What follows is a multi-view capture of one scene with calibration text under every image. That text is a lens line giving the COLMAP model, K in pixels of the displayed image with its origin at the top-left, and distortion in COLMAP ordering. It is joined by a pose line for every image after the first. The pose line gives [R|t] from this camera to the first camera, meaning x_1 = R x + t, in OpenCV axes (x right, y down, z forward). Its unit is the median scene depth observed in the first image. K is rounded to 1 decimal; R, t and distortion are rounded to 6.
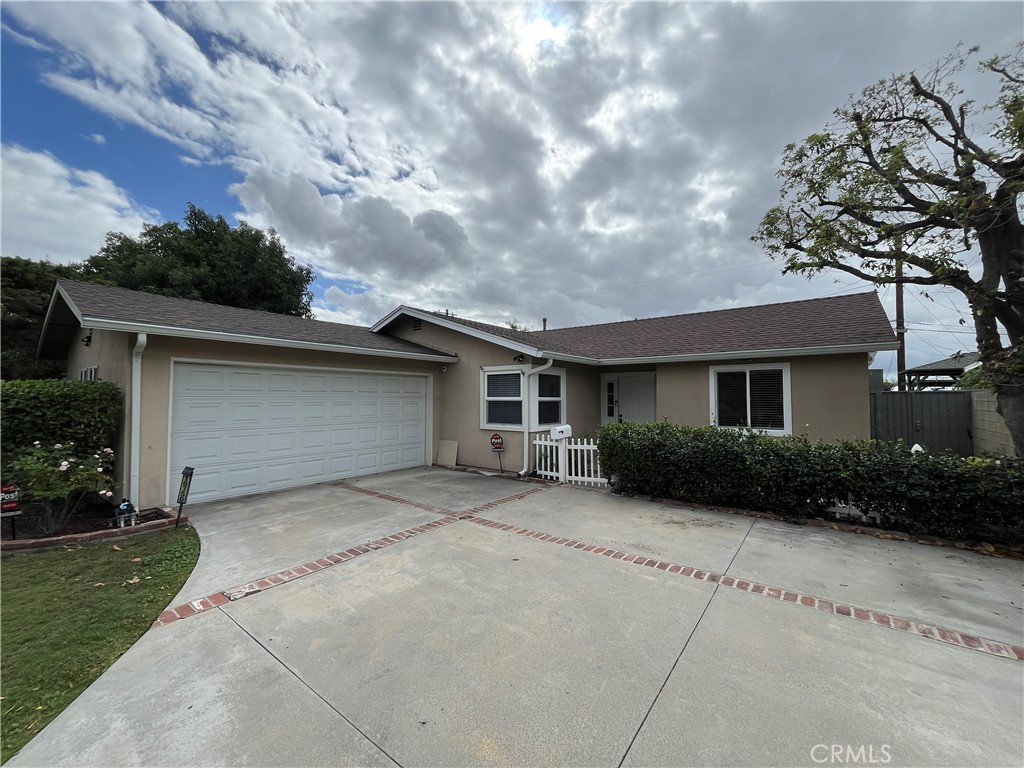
lens RADIAL K [[418.4, 0, 504.5], [0, 418.4, 383.5], [0, 0, 1]] dist [0.001516, -0.000042]
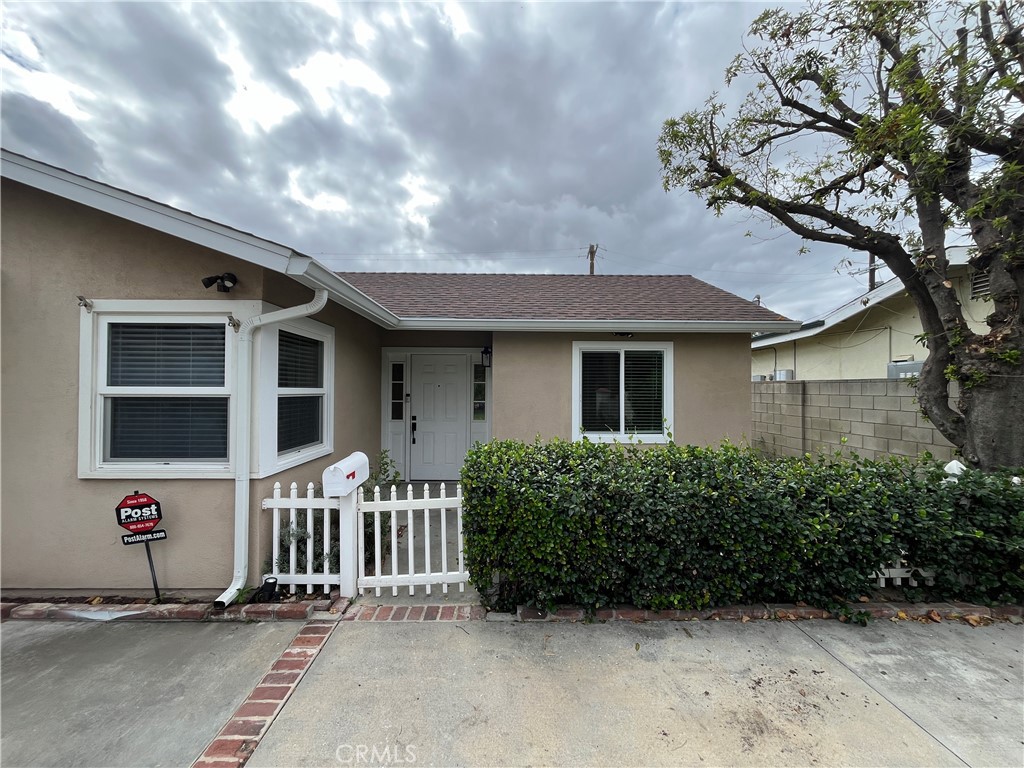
lens RADIAL K [[418.4, 0, 504.5], [0, 418.4, 383.5], [0, 0, 1]] dist [0.001516, -0.000042]
pose [[0.778942, 0.009985, 0.627017, -0.001505], [-0.025794, 0.999537, 0.016126, 0.016398], [-0.626566, -0.028735, 0.778839, 0.535495]]
